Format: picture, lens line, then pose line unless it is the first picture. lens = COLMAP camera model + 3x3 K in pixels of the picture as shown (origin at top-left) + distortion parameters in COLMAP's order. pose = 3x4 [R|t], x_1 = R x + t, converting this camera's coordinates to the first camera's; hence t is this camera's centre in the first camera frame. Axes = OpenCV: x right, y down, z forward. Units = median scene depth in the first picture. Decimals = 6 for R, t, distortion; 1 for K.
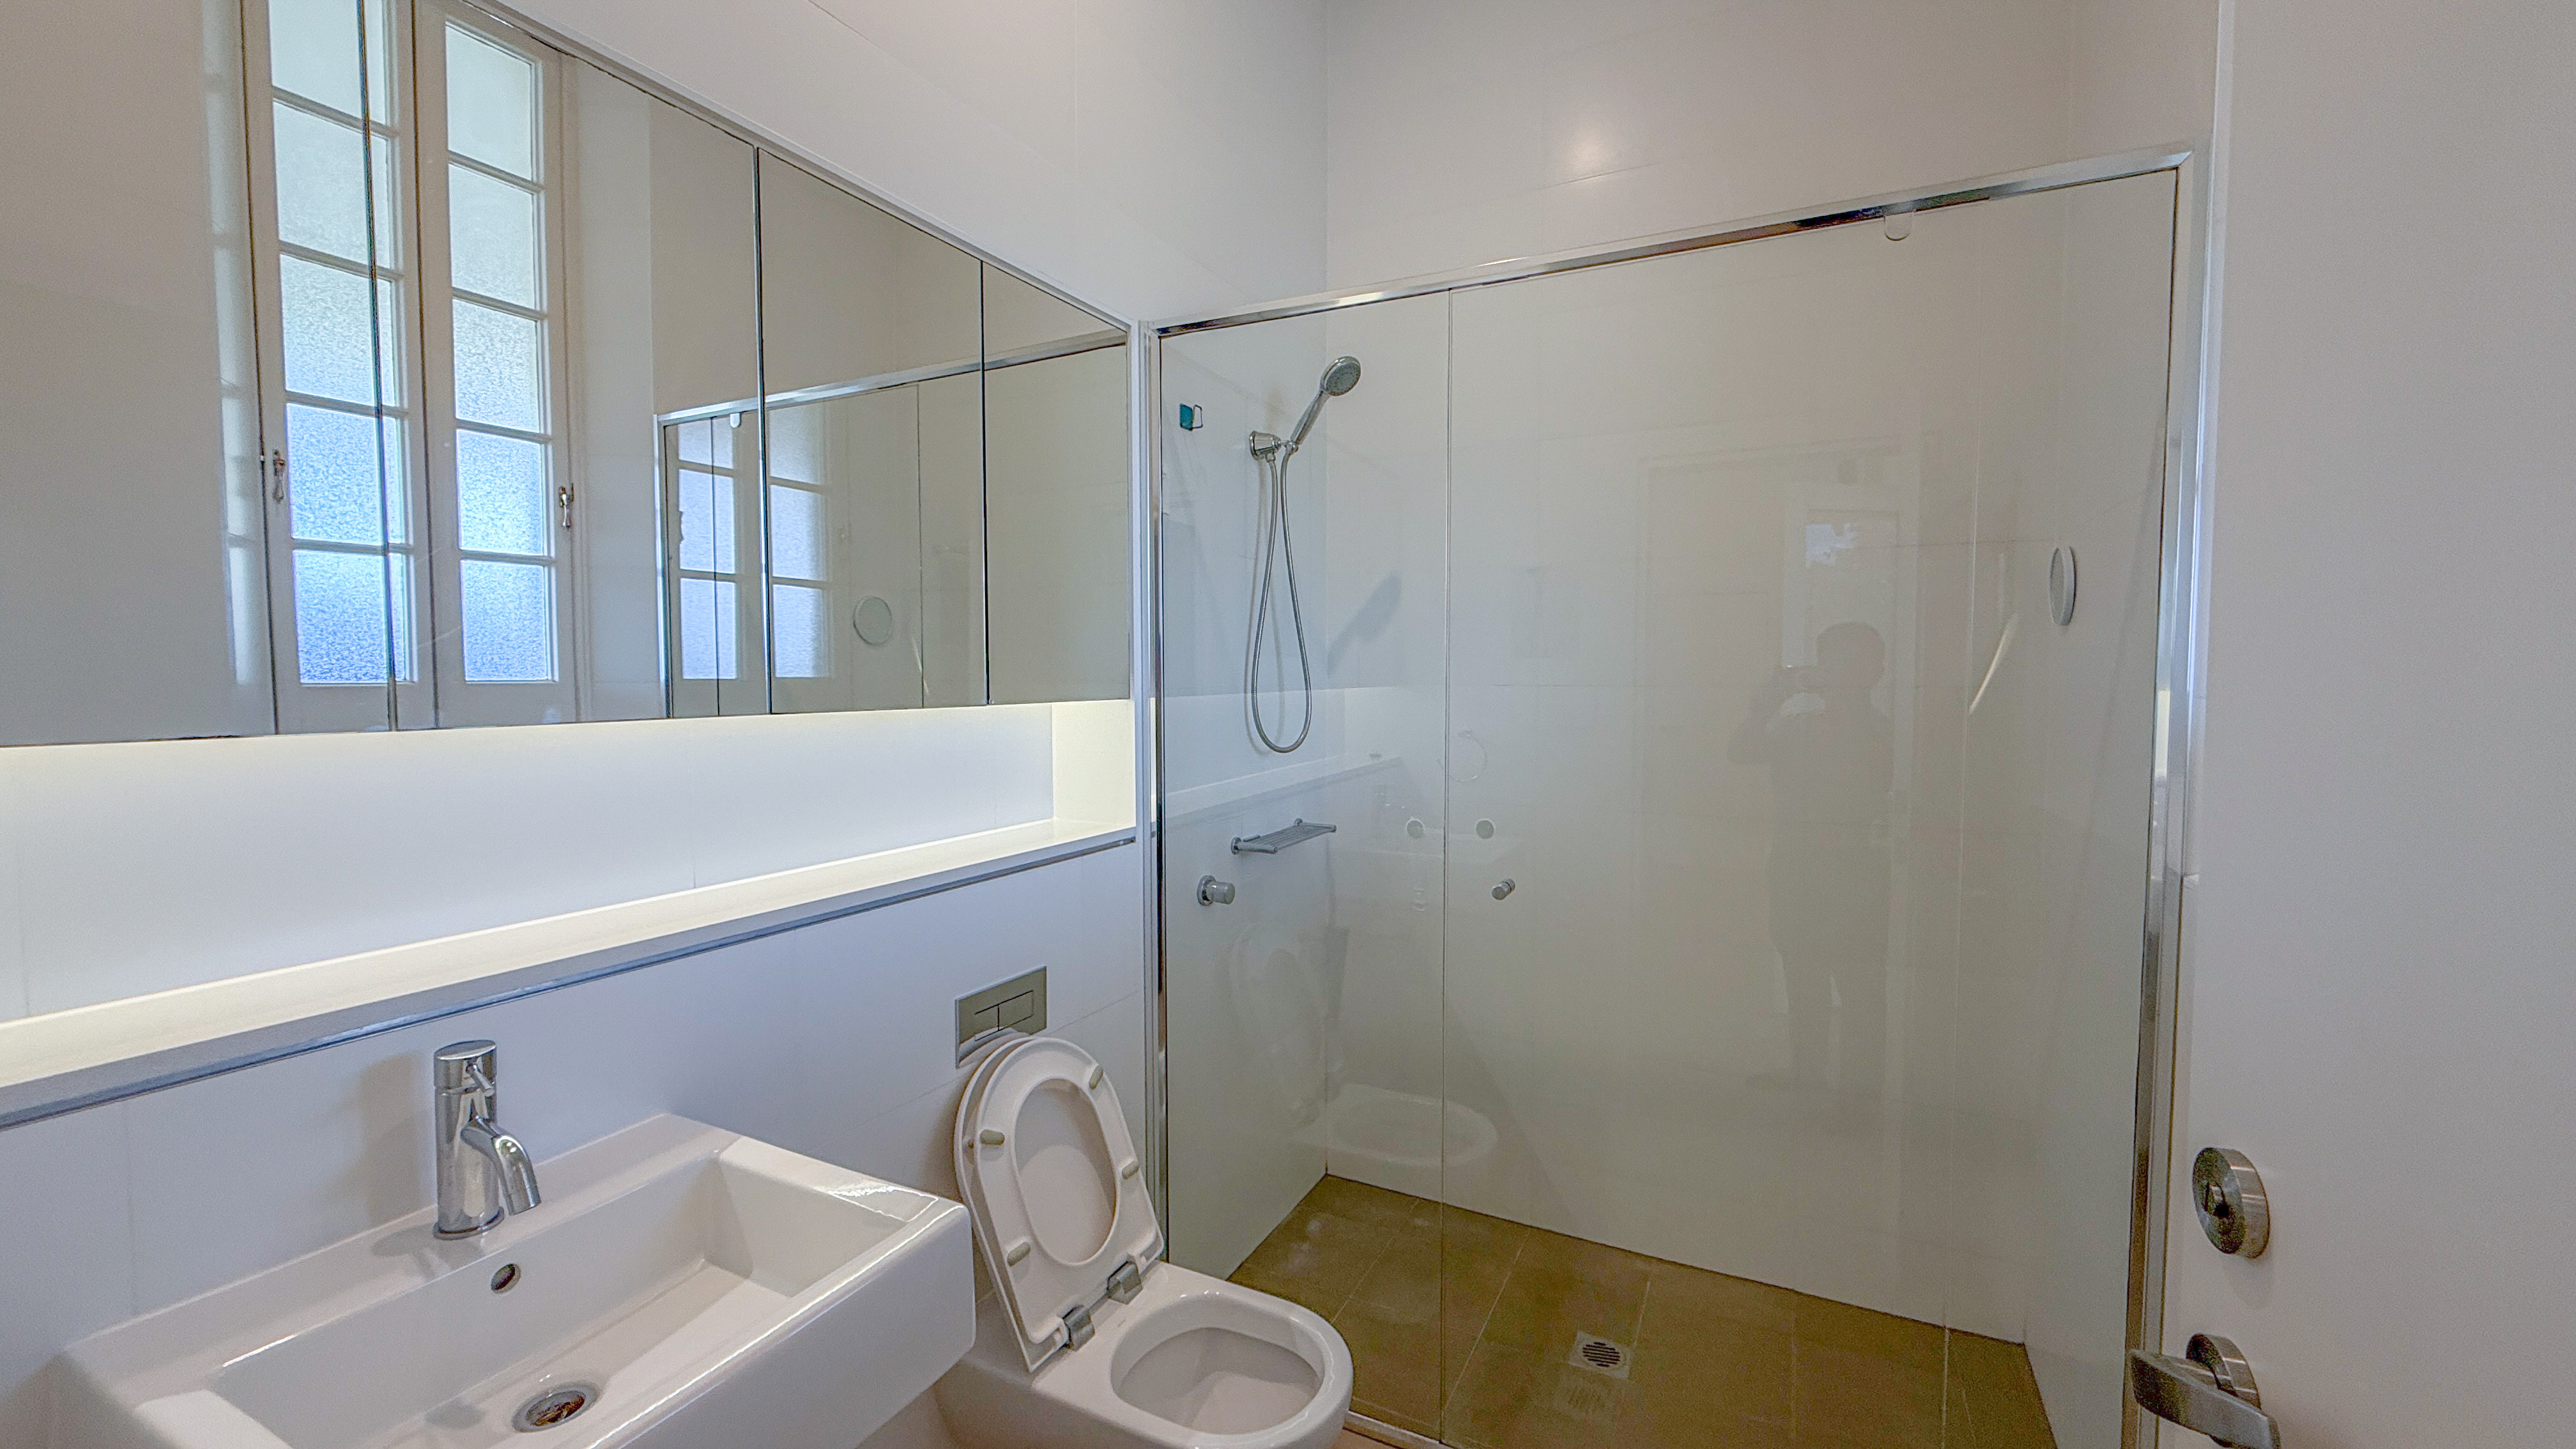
lens RADIAL K [[1021.5, 0, 1275.4], [0, 1021.5, 721.4], [0, 0, 1]] dist [0.000549, -0.000220]
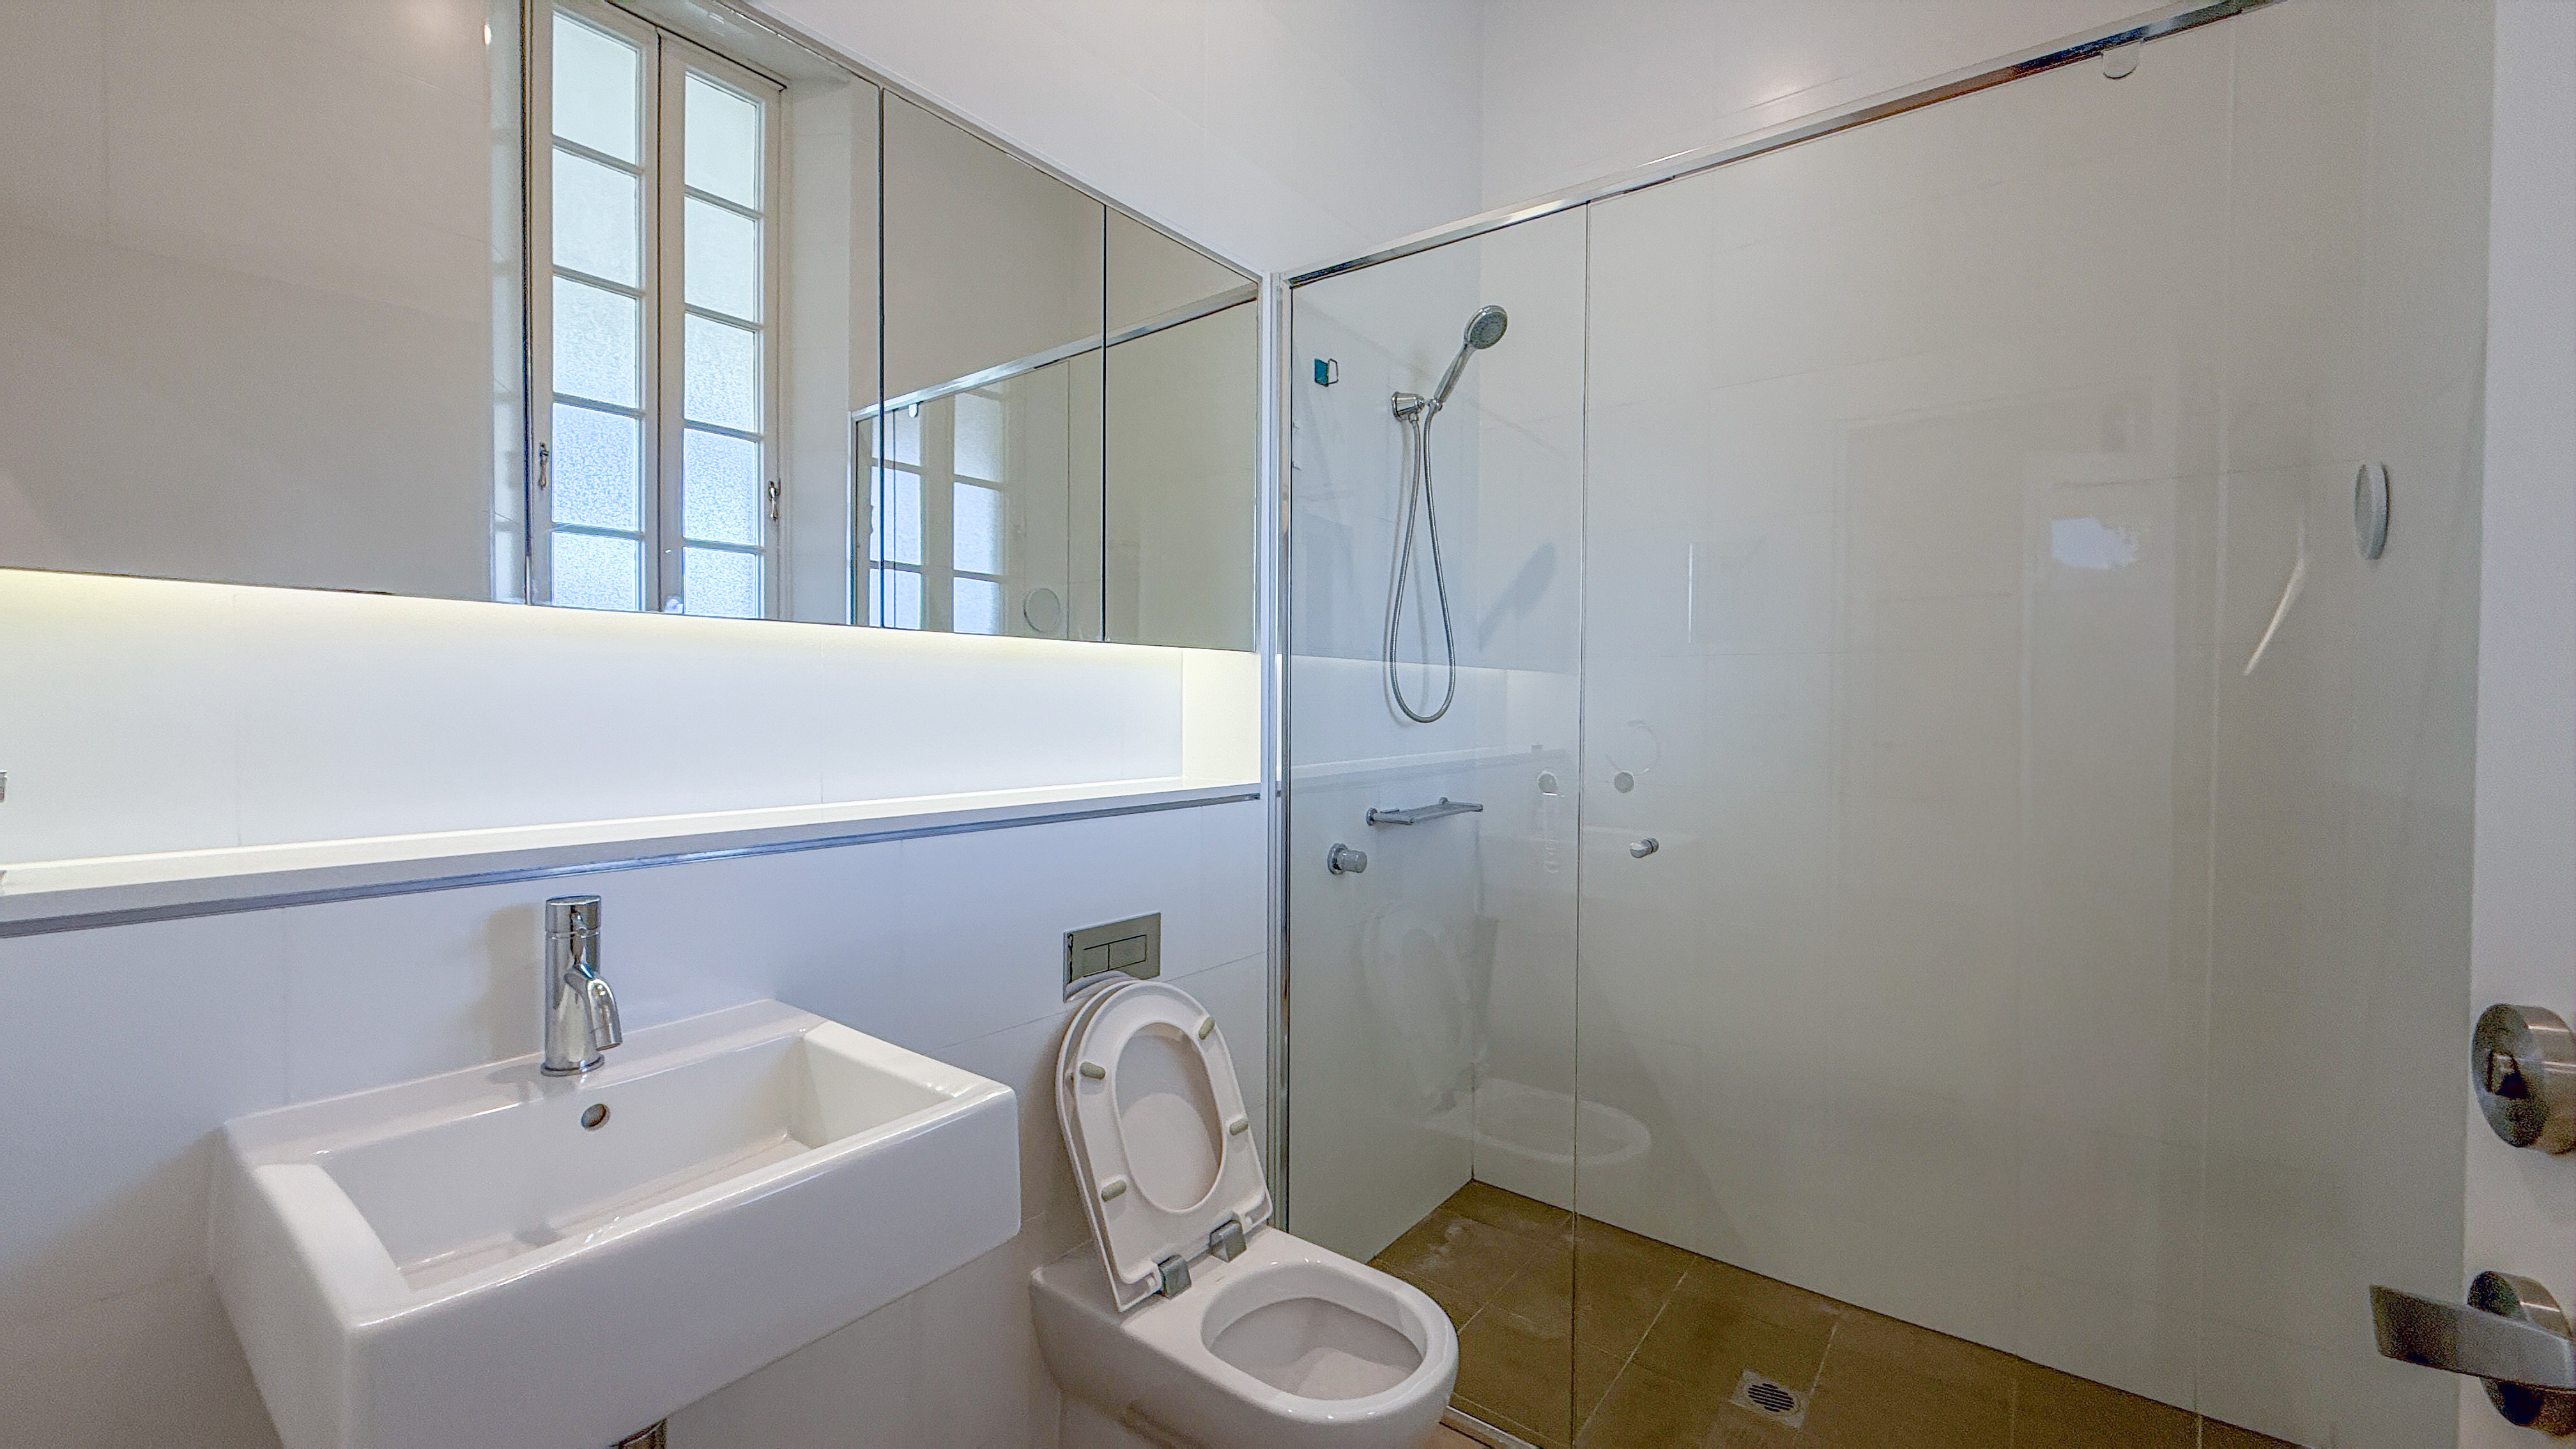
lens RADIAL K [[1021.5, 0, 1275.4], [0, 1021.5, 721.4], [0, 0, 1]] dist [0.000549, -0.000220]
pose [[0.982720, 0.010745, -0.184786, 0.058132], [-0.016458, 0.999432, -0.029411, 0.072315], [0.184365, 0.031944, 0.982339, 0.037466]]
